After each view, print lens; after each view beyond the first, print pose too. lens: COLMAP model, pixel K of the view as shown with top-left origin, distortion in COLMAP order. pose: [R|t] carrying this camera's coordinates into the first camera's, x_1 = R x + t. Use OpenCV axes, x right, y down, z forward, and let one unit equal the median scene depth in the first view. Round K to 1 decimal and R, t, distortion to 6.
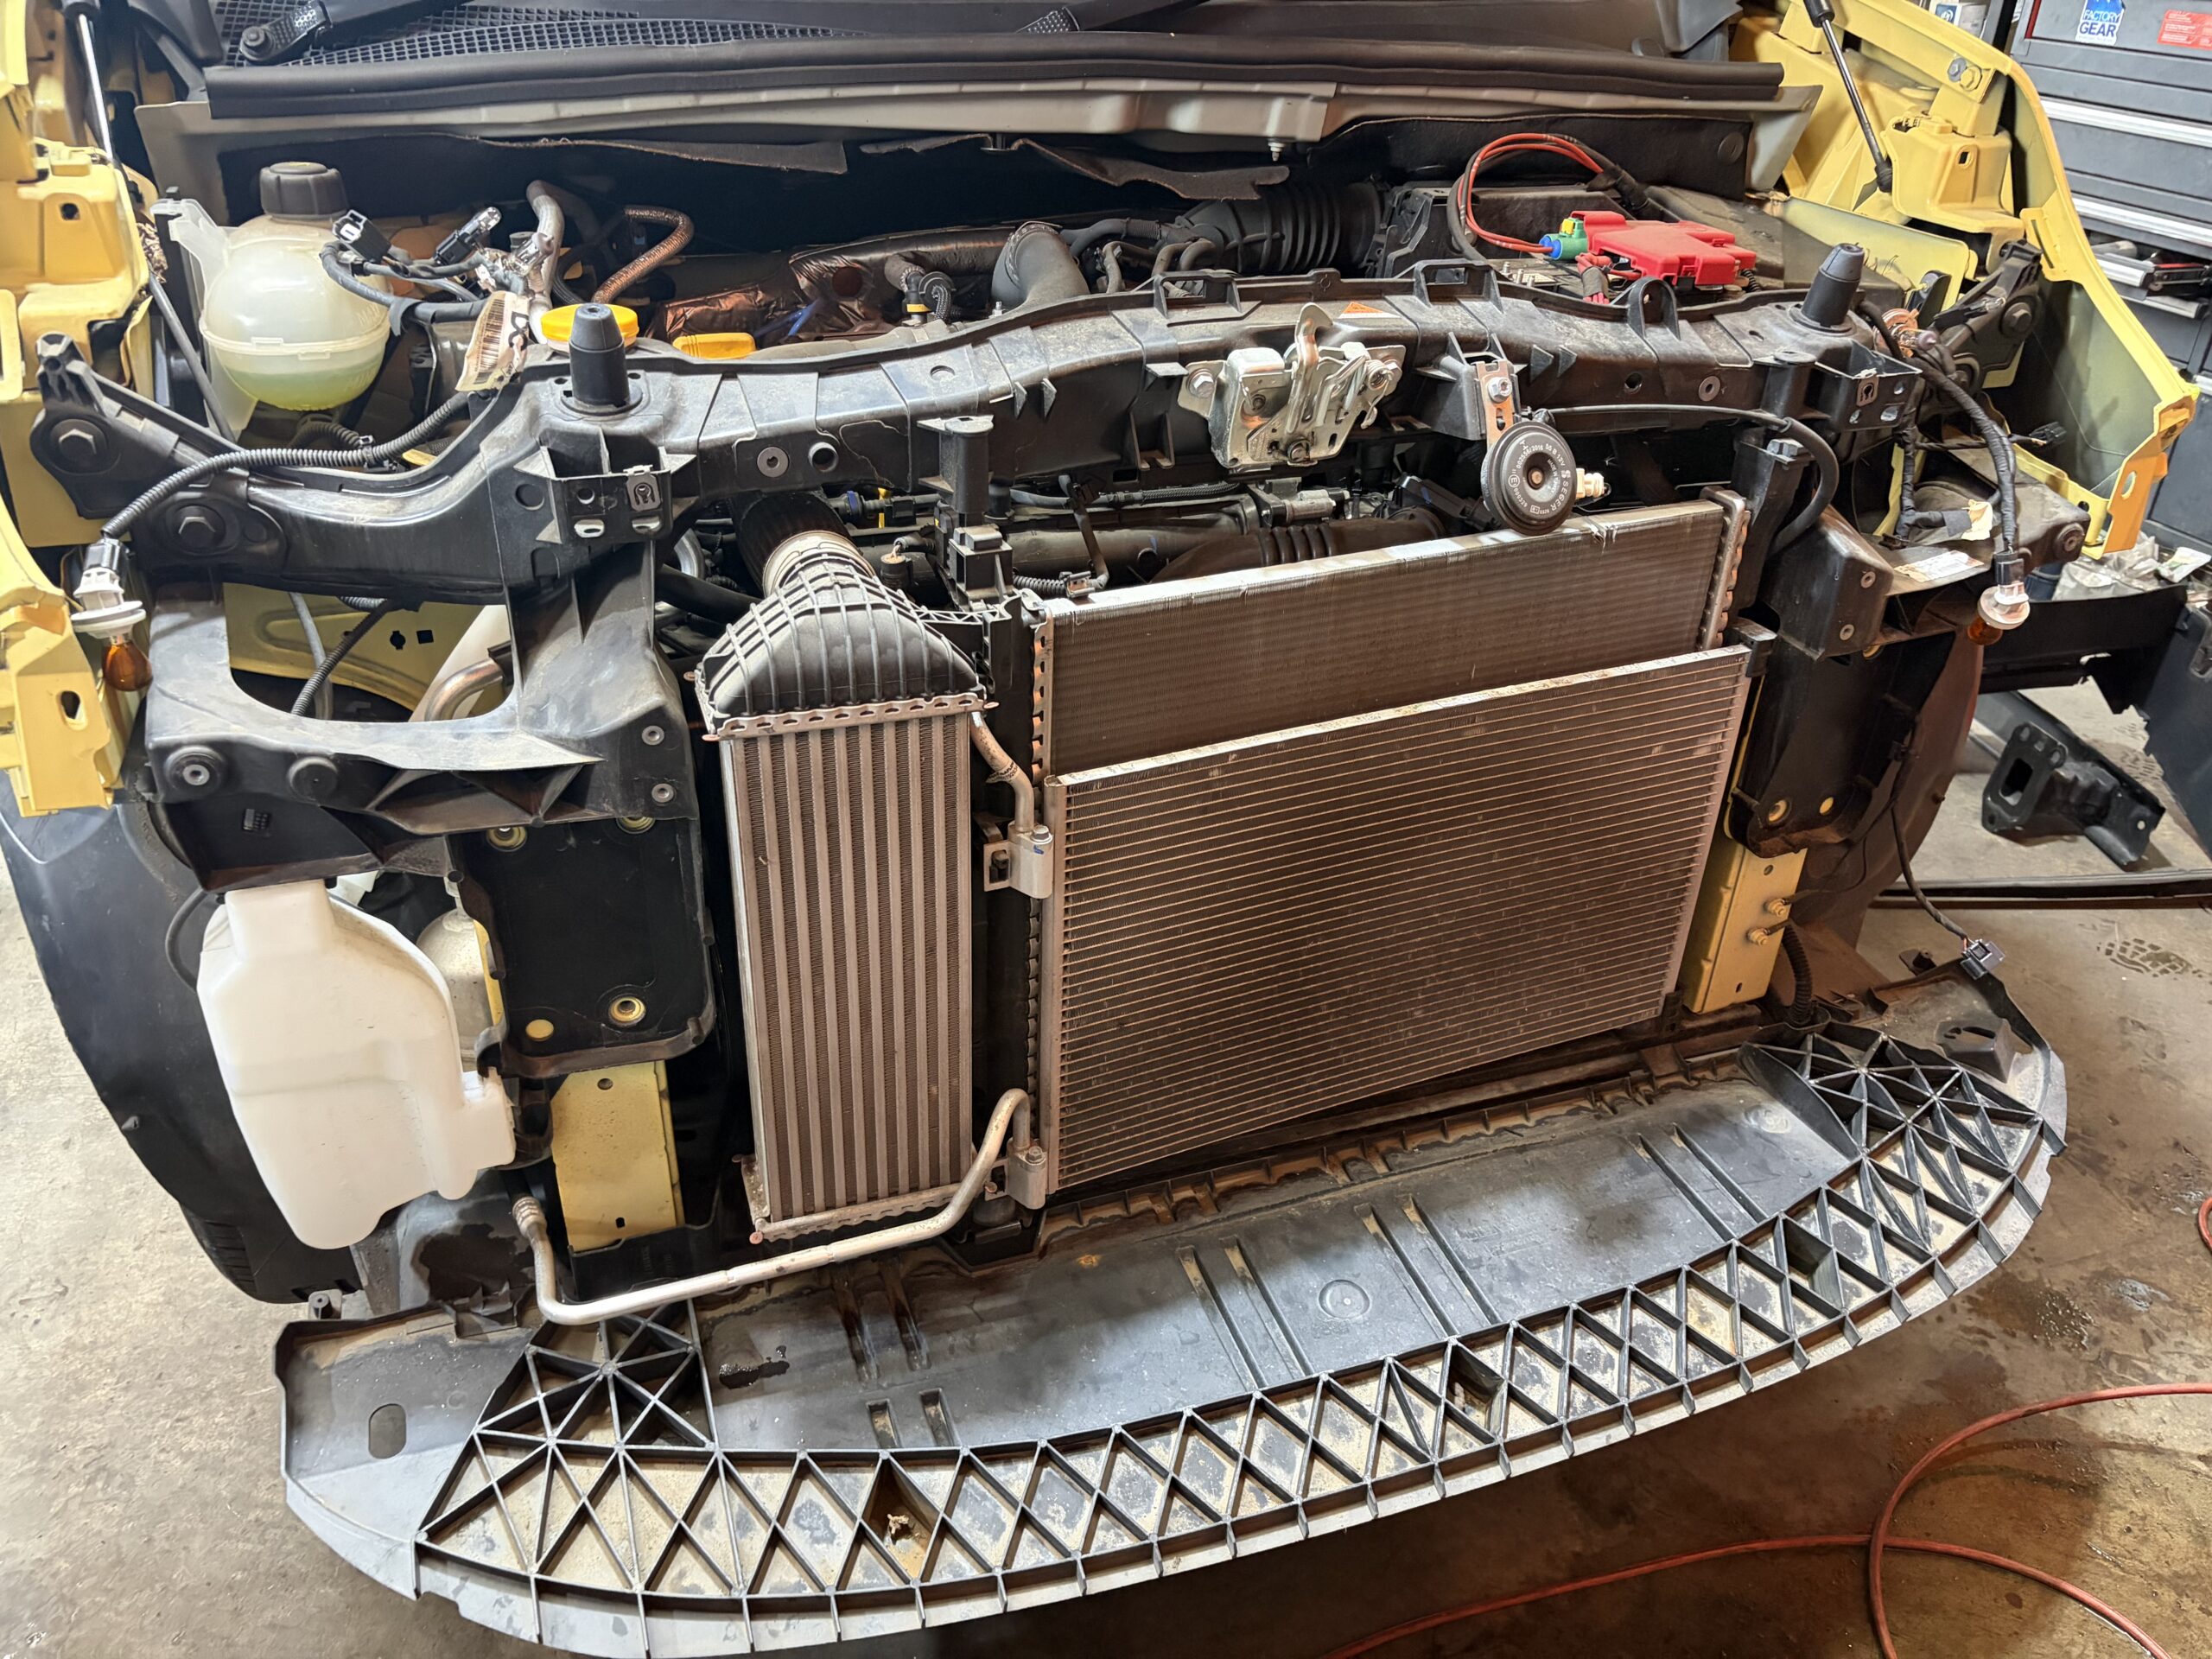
lens RADIAL K [[1629.1, 0, 1104.7], [0, 1629.1, 827.7], [0, 0, 1]] dist [0.067763, -0.100615]
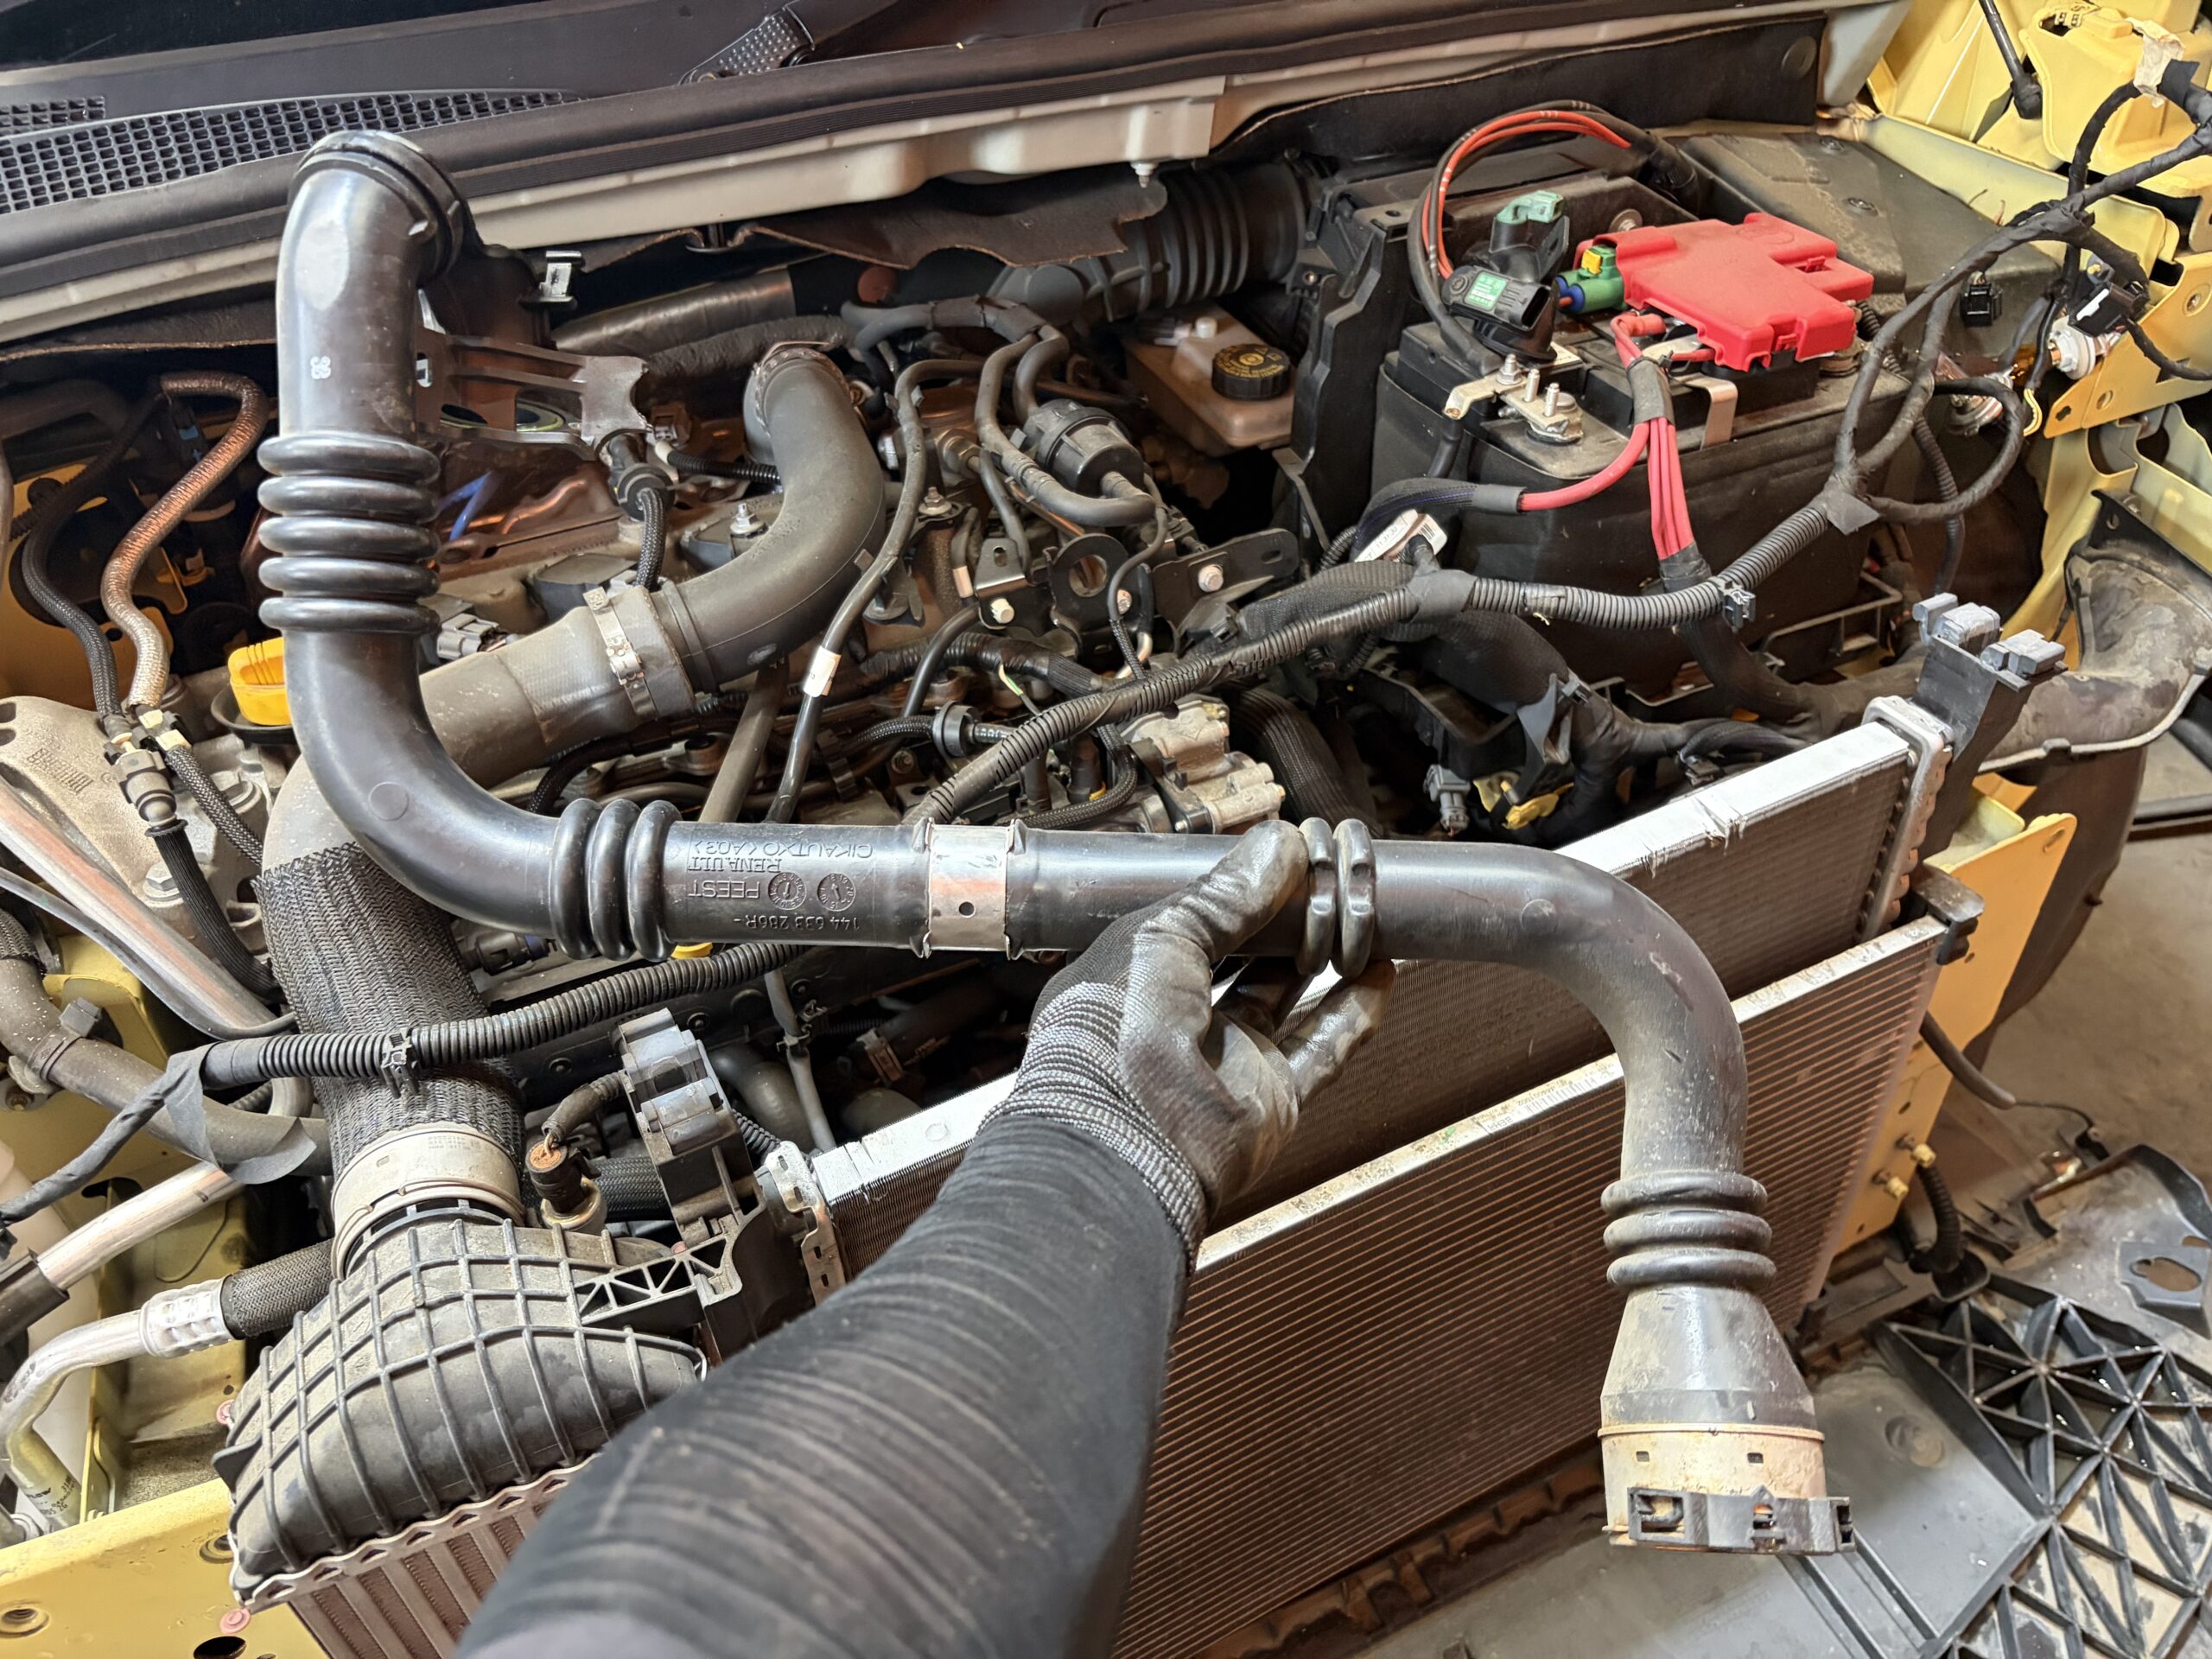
lens RADIAL K [[1629.1, 0, 1104.7], [0, 1629.1, 827.7], [0, 0, 1]] dist [0.067763, -0.100615]
pose [[0.994077, -0.107256, 0.017512, 0.049828], [0.103100, 0.981700, 0.160110, -0.267003], [-0.034364, -0.157356, 0.986944, 0.313891]]
